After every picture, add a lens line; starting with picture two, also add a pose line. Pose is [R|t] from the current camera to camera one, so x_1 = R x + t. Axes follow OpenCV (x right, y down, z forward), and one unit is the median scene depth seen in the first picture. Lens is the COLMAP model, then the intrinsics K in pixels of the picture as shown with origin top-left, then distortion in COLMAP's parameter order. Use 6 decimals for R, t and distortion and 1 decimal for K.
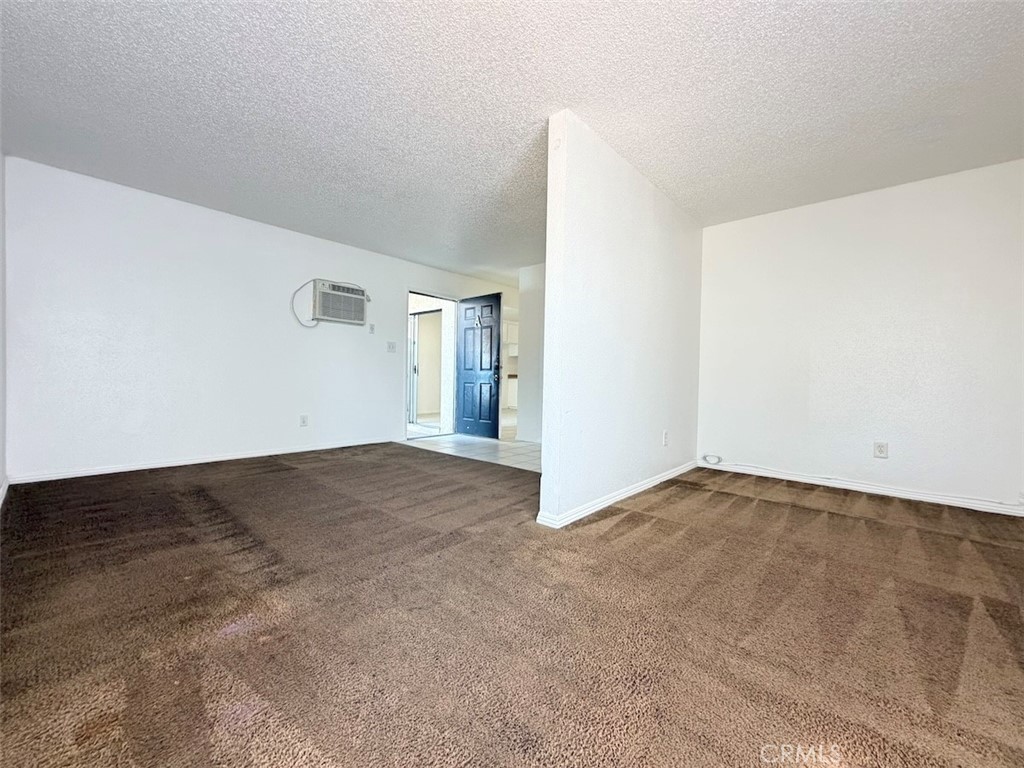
lens RADIAL K [[407.9, 0, 509.9], [0, 407.9, 385.8], [0, 0, 1]] dist [-0.001395, 0.000266]
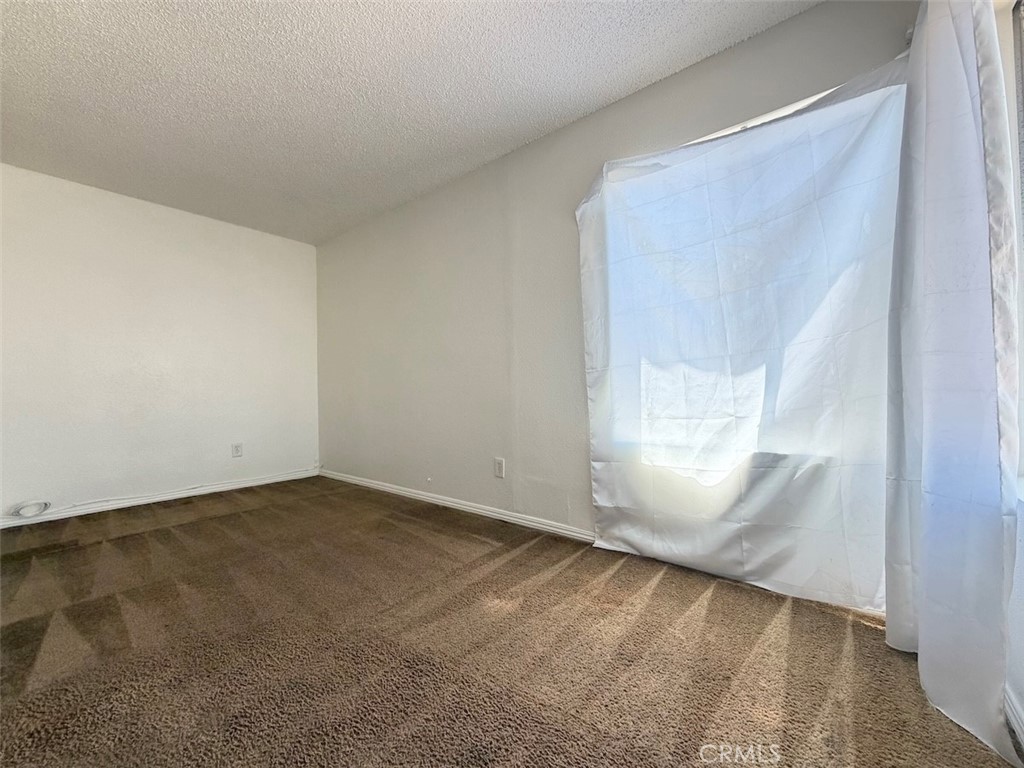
lens RADIAL K [[407.9, 0, 509.9], [0, 407.9, 385.8], [0, 0, 1]] dist [-0.001395, 0.000266]
pose [[-0.057961, -0.004173, 0.998310, -0.381400], [0.033019, 0.999436, 0.006095, -0.007036], [-0.997773, 0.033317, -0.057790, 0.397510]]
